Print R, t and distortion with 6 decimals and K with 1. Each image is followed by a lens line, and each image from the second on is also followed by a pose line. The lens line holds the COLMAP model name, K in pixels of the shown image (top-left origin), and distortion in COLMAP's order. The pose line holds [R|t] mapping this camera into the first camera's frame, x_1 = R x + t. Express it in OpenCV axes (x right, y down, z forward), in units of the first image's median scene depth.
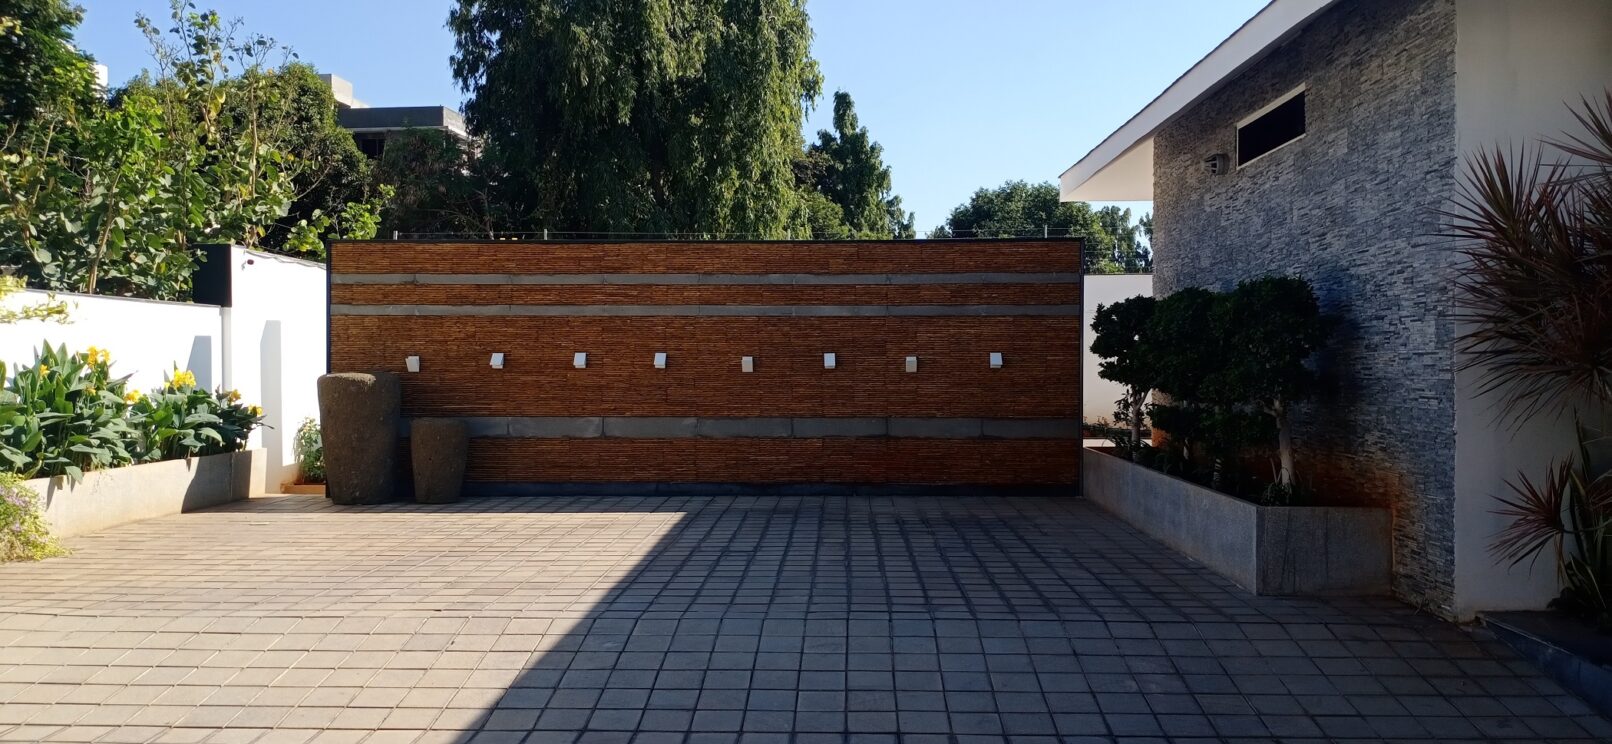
lens RADIAL K [[1299.3, 0, 800.9], [0, 1299.3, 380.7], [0, 0, 1]] dist [0.088891, -0.164594]
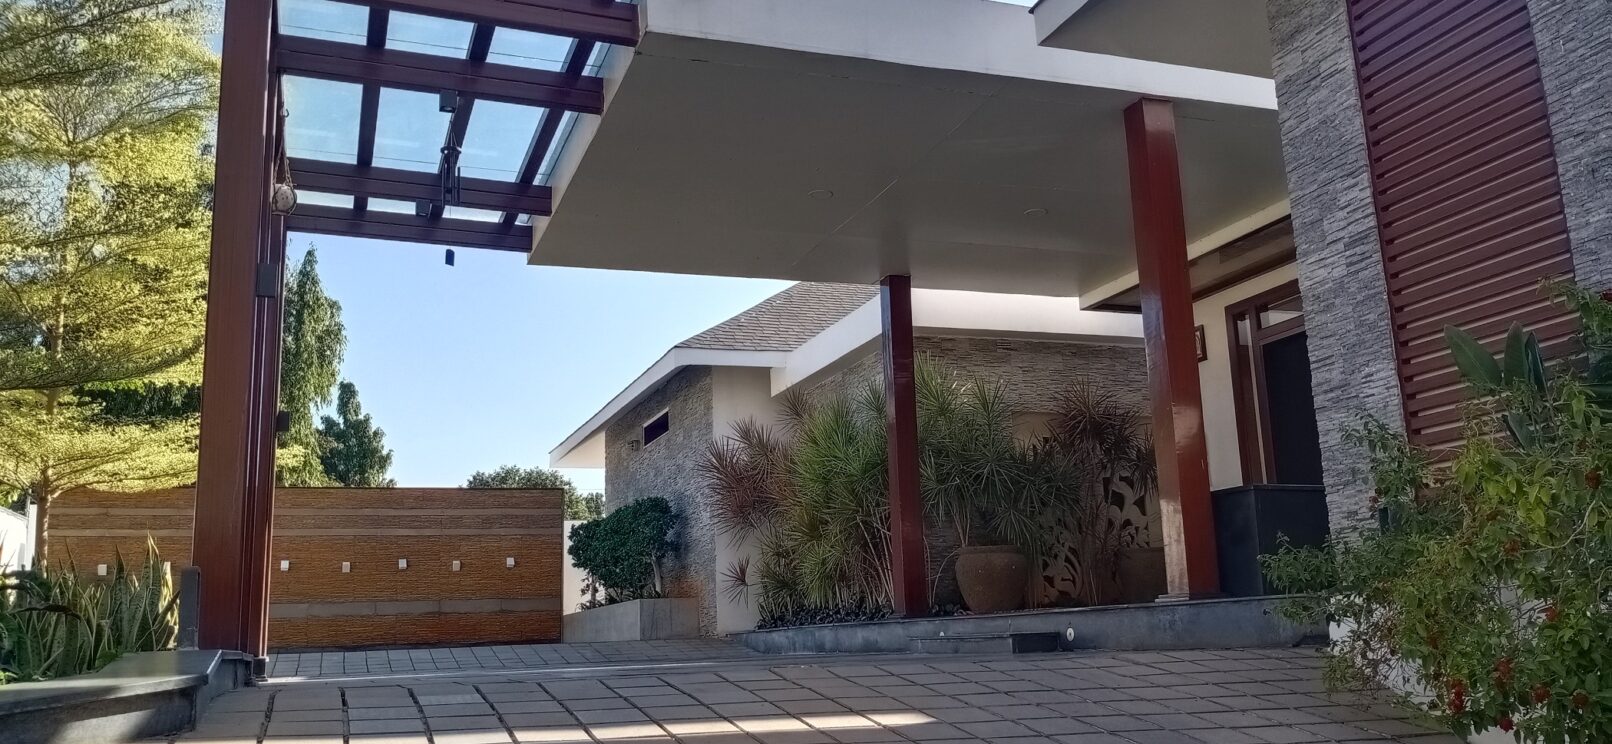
lens RADIAL K [[1299.3, 0, 800.9], [0, 1299.3, 380.7], [0, 0, 1]] dist [0.088891, -0.164594]
pose [[0.926968, 0.043419, 0.372619, -0.129920], [0.039450, 0.976489, -0.211926, 0.121668], [-0.373060, 0.211149, 0.903461, -0.648311]]
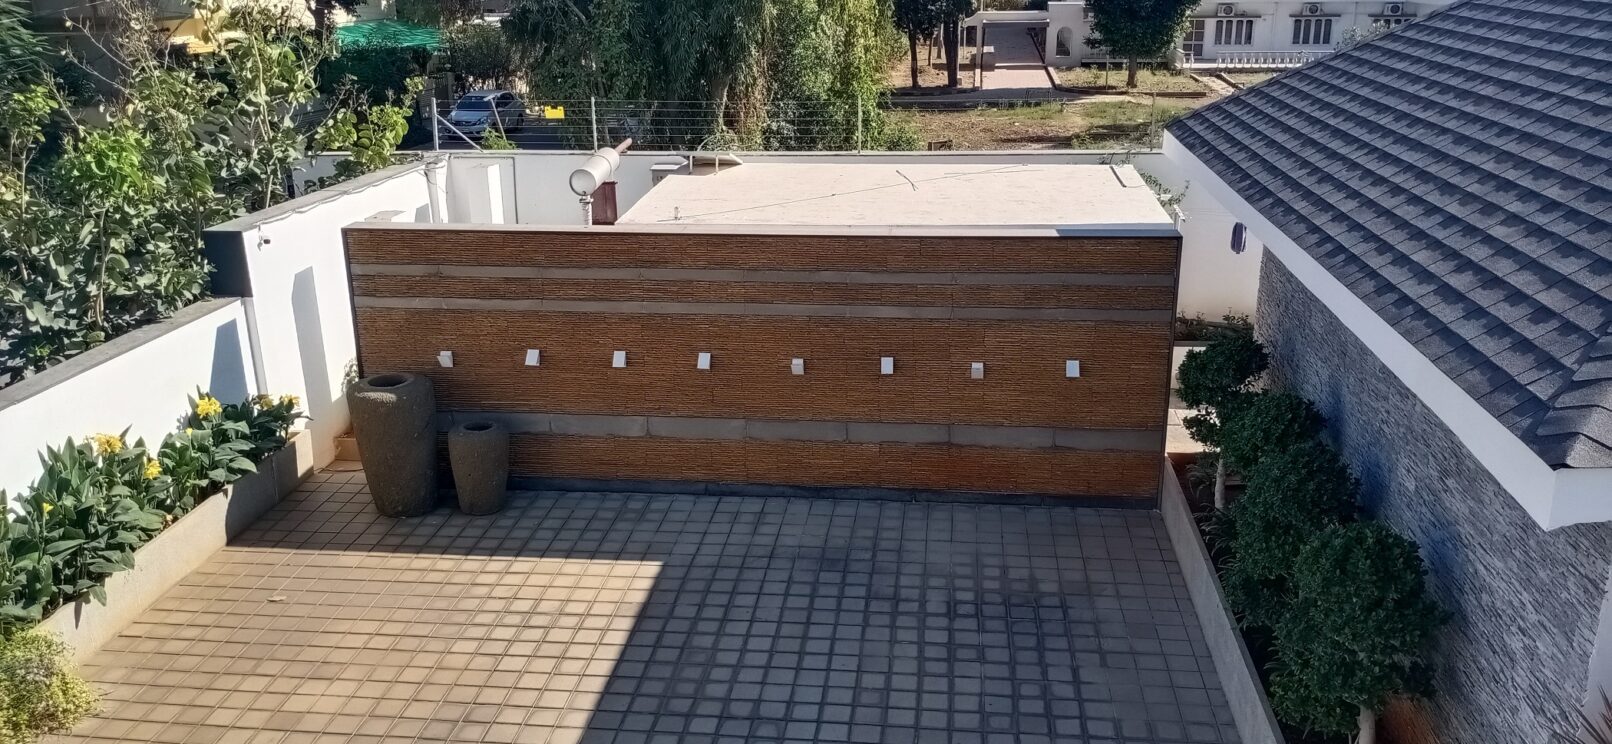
lens RADIAL K [[1299.3, 0, 800.9], [0, 1299.3, 380.7], [0, 0, 1]] dist [0.088891, -0.164594]
pose [[0.995800, 0.012679, -0.090669, 0.044241], [0.016180, 0.950404, 0.310597, -0.288724], [0.090110, -0.310760, 0.946207, 0.126772]]
